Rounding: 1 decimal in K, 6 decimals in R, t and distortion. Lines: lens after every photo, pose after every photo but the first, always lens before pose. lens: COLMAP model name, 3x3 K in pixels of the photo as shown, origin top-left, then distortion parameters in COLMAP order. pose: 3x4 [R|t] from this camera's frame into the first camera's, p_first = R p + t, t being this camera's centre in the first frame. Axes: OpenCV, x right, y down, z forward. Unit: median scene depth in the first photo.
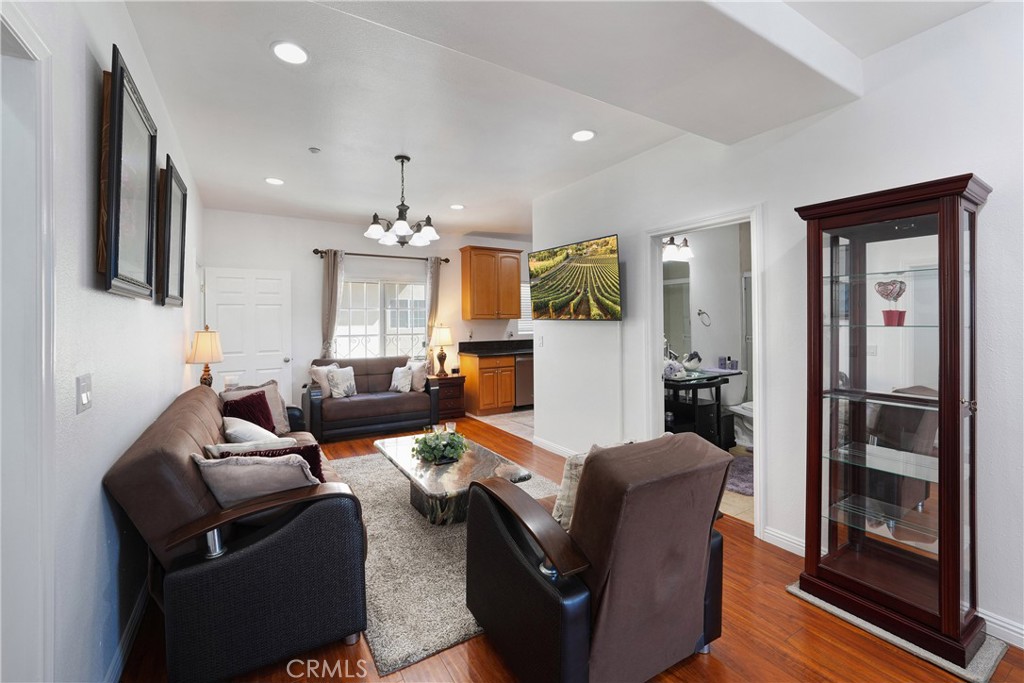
lens RADIAL K [[399.0, 0, 483.2], [0, 399.0, 322.0], [0, 0, 1]] dist [-0.013489, -0.000482]
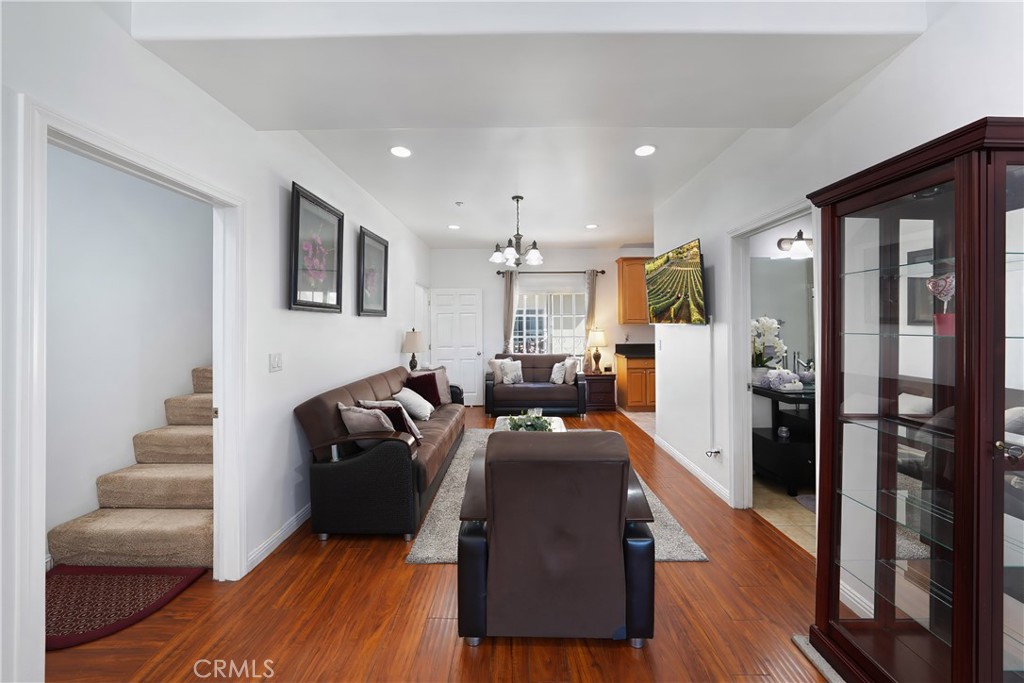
lens RADIAL K [[350.4, 0, 523.4], [0, 350.4, 323.5], [0, 0, 1]] dist [-0.018907, 0.000268]
pose [[0.874397, 0.000147, -0.485210, 0.225601], [-0.002570, 0.999987, -0.004327, -0.002115], [0.485204, 0.005030, 0.874387, 0.019223]]
